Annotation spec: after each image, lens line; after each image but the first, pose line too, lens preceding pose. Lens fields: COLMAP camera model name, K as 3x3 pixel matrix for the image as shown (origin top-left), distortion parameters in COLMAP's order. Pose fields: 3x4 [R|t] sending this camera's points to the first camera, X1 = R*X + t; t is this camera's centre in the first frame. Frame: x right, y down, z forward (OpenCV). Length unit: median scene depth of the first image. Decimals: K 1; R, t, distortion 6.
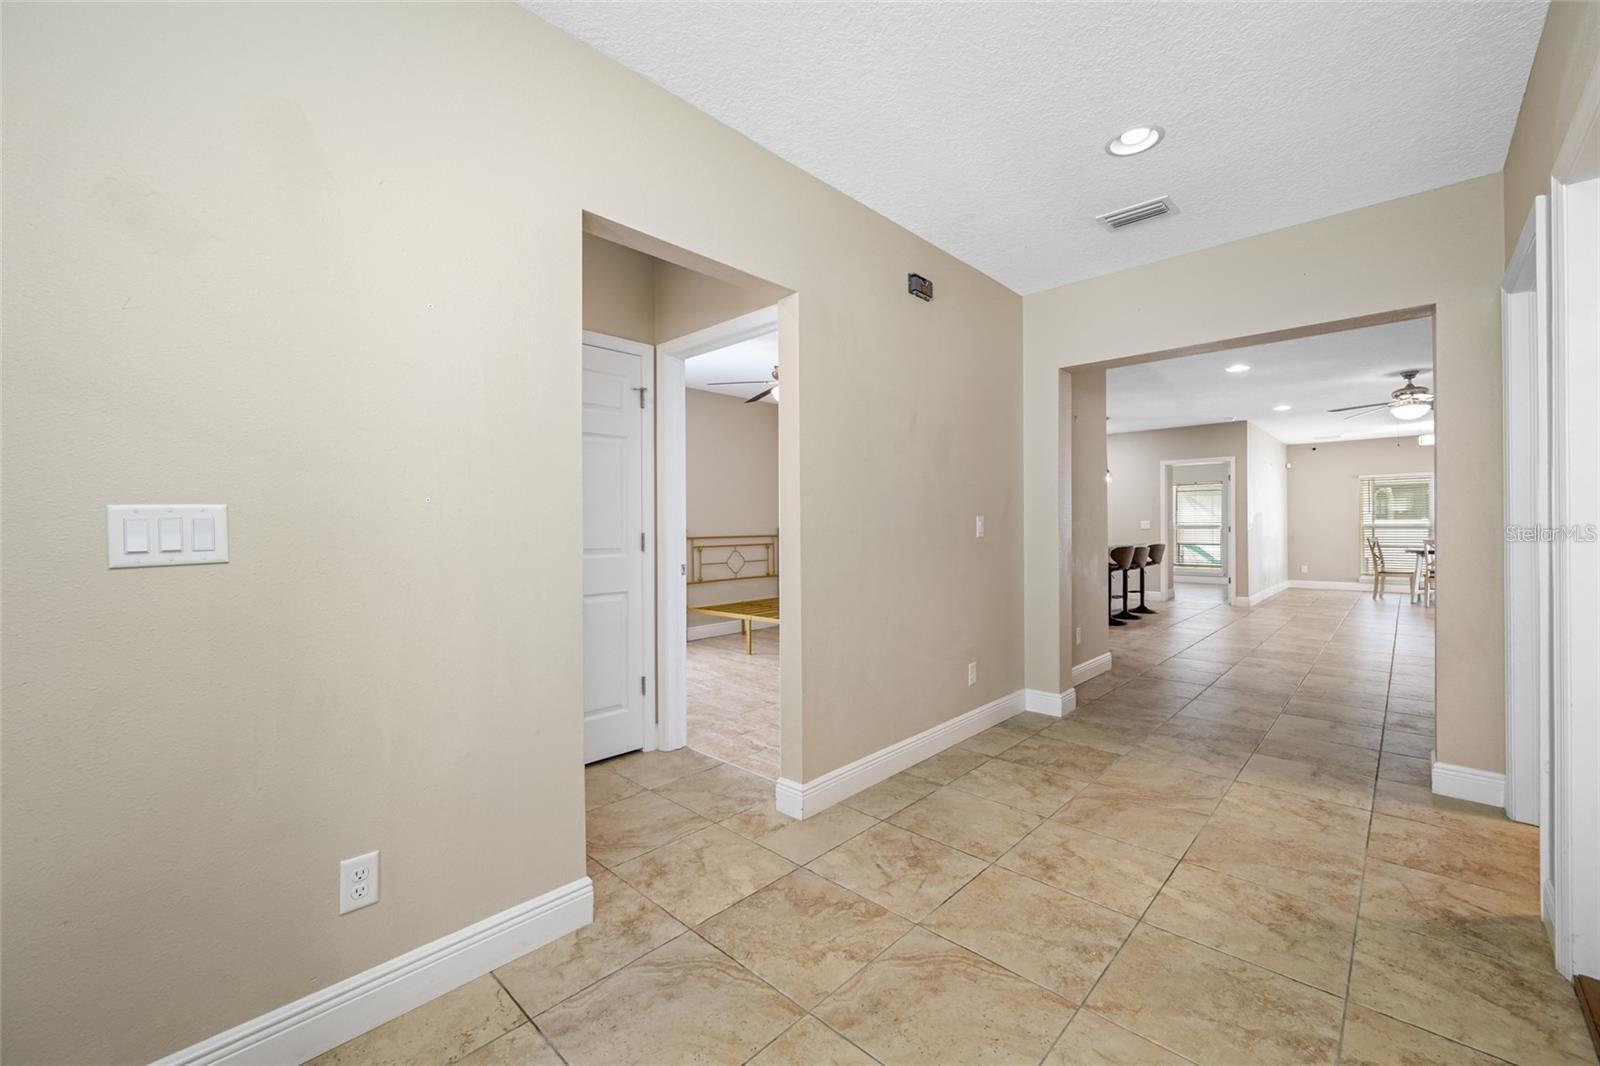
lens RADIAL K [[635.6, 0, 807.8], [0, 635.6, 528.3], [0, 0, 1]] dist [-0.000397, -0.000170]
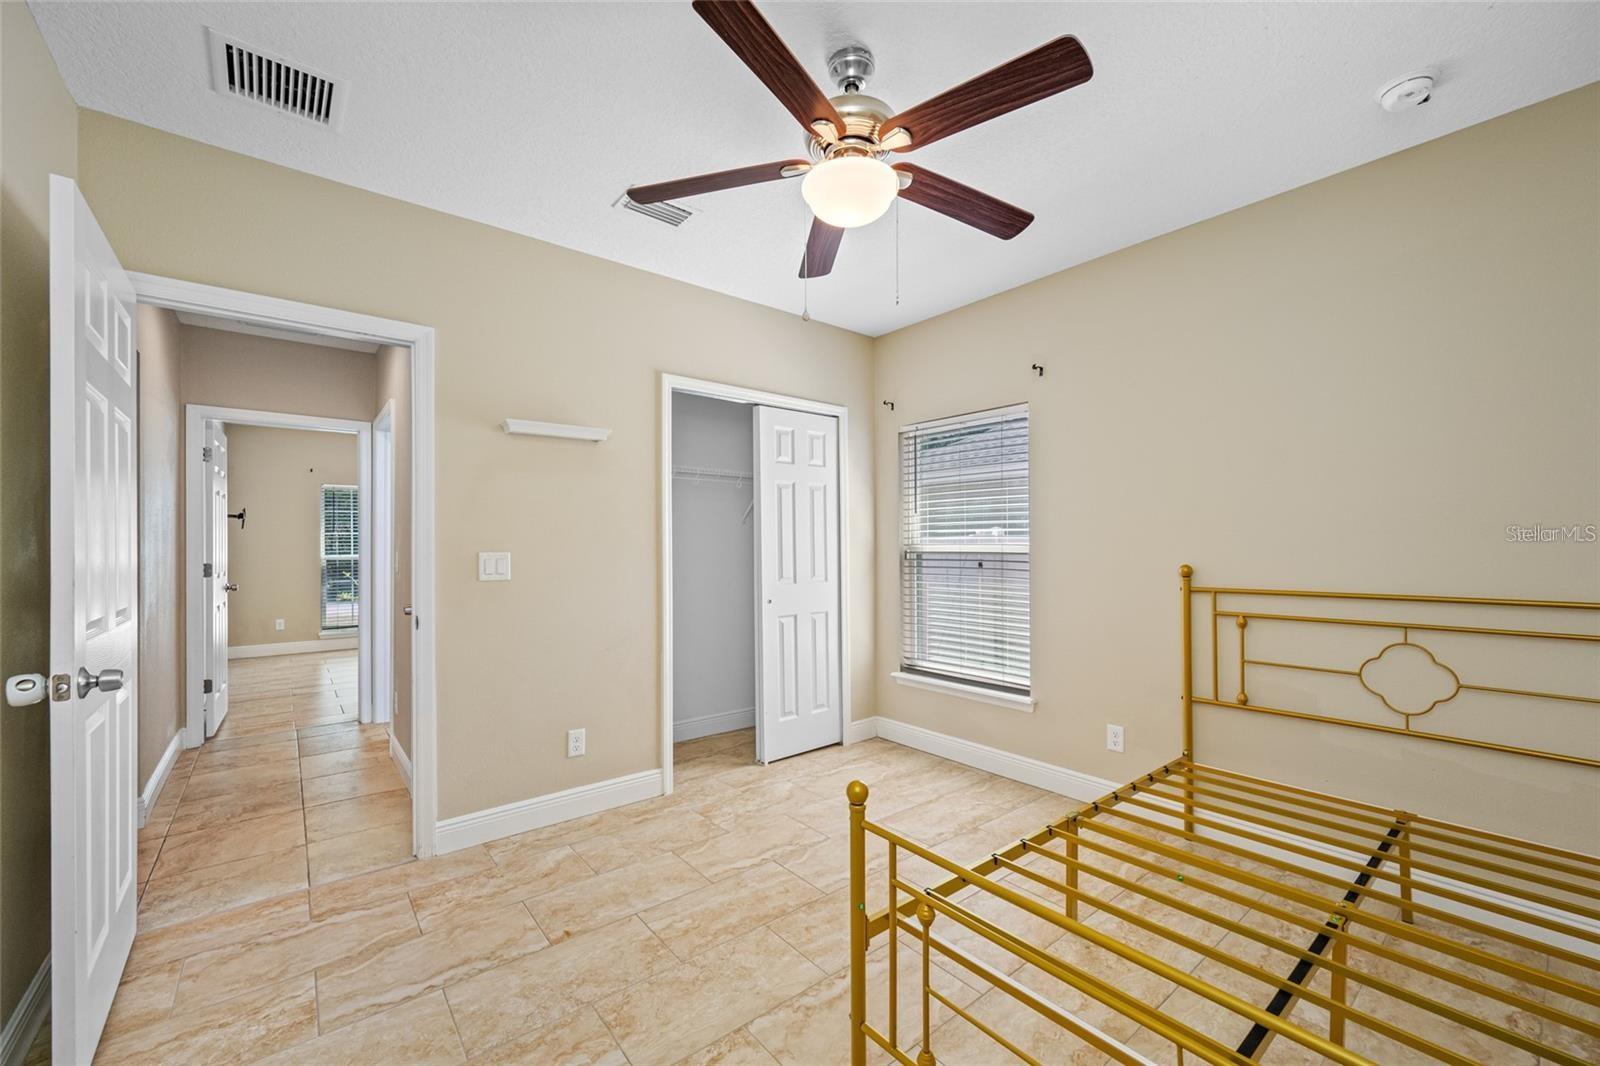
lens RADIAL K [[635.6, 0, 807.1], [0, 635.6, 541.2], [0, 0, 1]] dist [-0.000397, -0.000170]
pose [[-0.134337, -0.002650, -0.990932, 0.247543], [0.000765, 0.999996, -0.002778, -0.014585], [0.990935, -0.001131, -0.134334, 0.785915]]
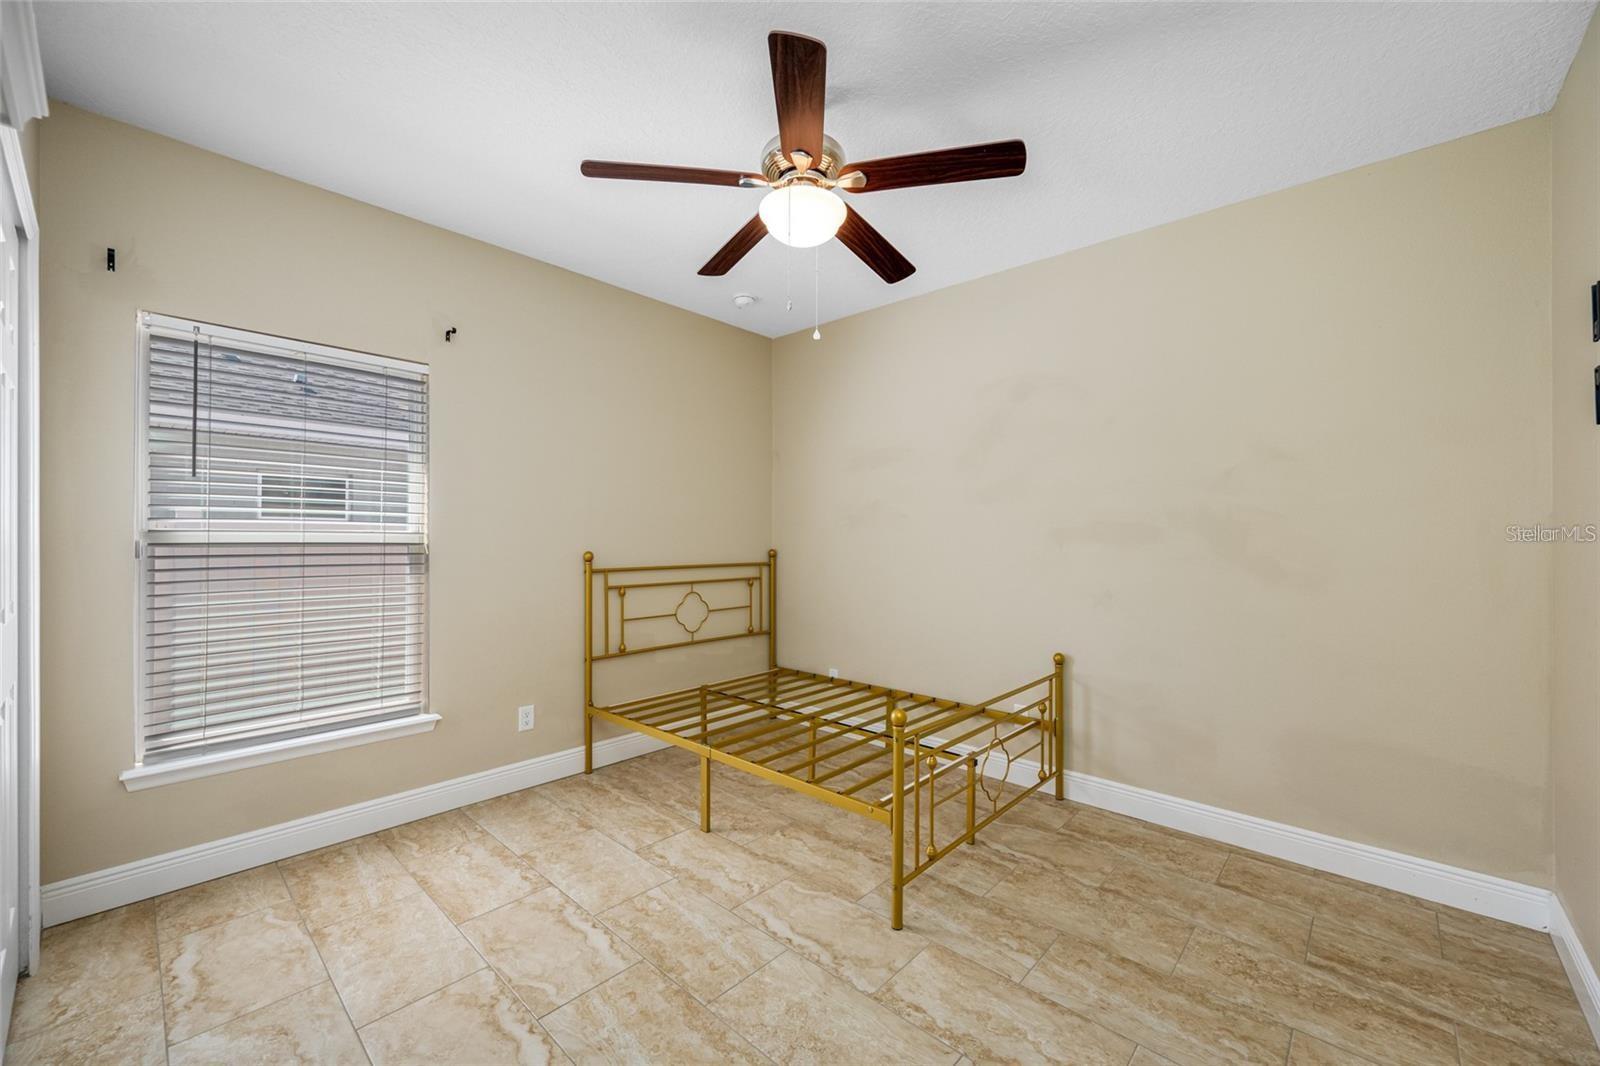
lens RADIAL K [[635.6, 0, 796.1], [0, 635.6, 534.9], [0, 0, 1]] dist [-0.000397, -0.000170]
pose [[0.999949, 0.009075, 0.004415, -0.027647], [-0.009045, 0.999936, -0.006852, -0.011416], [-0.004476, 0.006812, 0.999967, 0.469774]]
